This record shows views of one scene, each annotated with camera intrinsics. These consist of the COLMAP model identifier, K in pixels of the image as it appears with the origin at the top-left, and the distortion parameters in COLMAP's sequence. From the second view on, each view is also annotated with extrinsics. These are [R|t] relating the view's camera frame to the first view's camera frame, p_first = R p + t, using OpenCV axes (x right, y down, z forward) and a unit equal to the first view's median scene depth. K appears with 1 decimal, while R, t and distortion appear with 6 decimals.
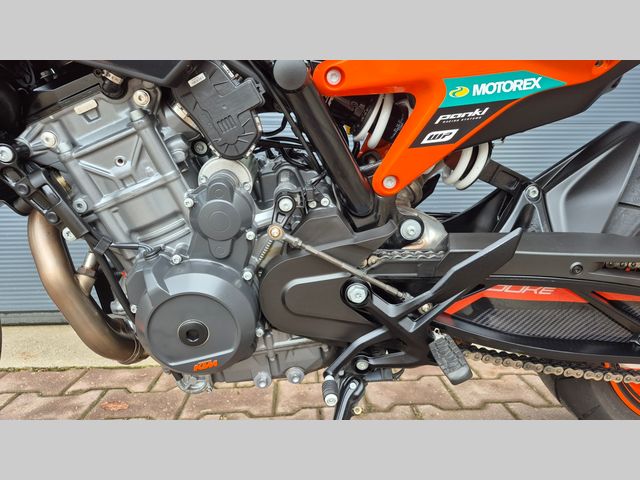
lens RADIAL K [[516.7, 0, 321.7], [0, 516.7, 240.9], [0, 0, 1]] dist [0.000176, -0.031508]
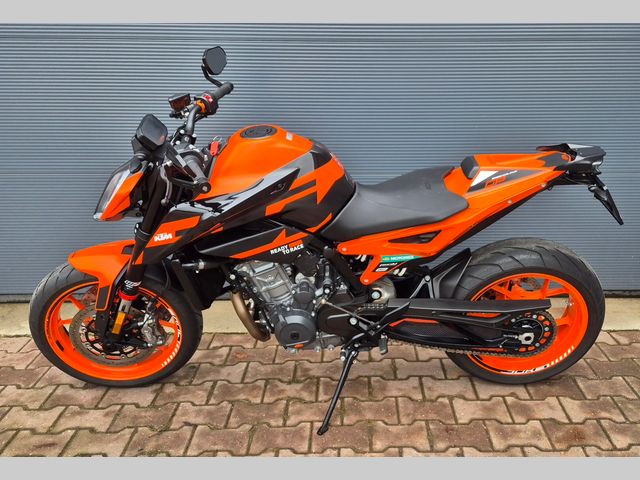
lens RADIAL K [[596.9, 0, 347.6], [0, 596.9, 247.1], [0, 0, 1]] dist [0.047063, 0.000000]
pose [[0.998877, 0.017863, -0.043872, 0.169277], [-0.011432, 0.989702, 0.142686, -0.728783], [0.045969, -0.142025, 0.988795, -2.047601]]
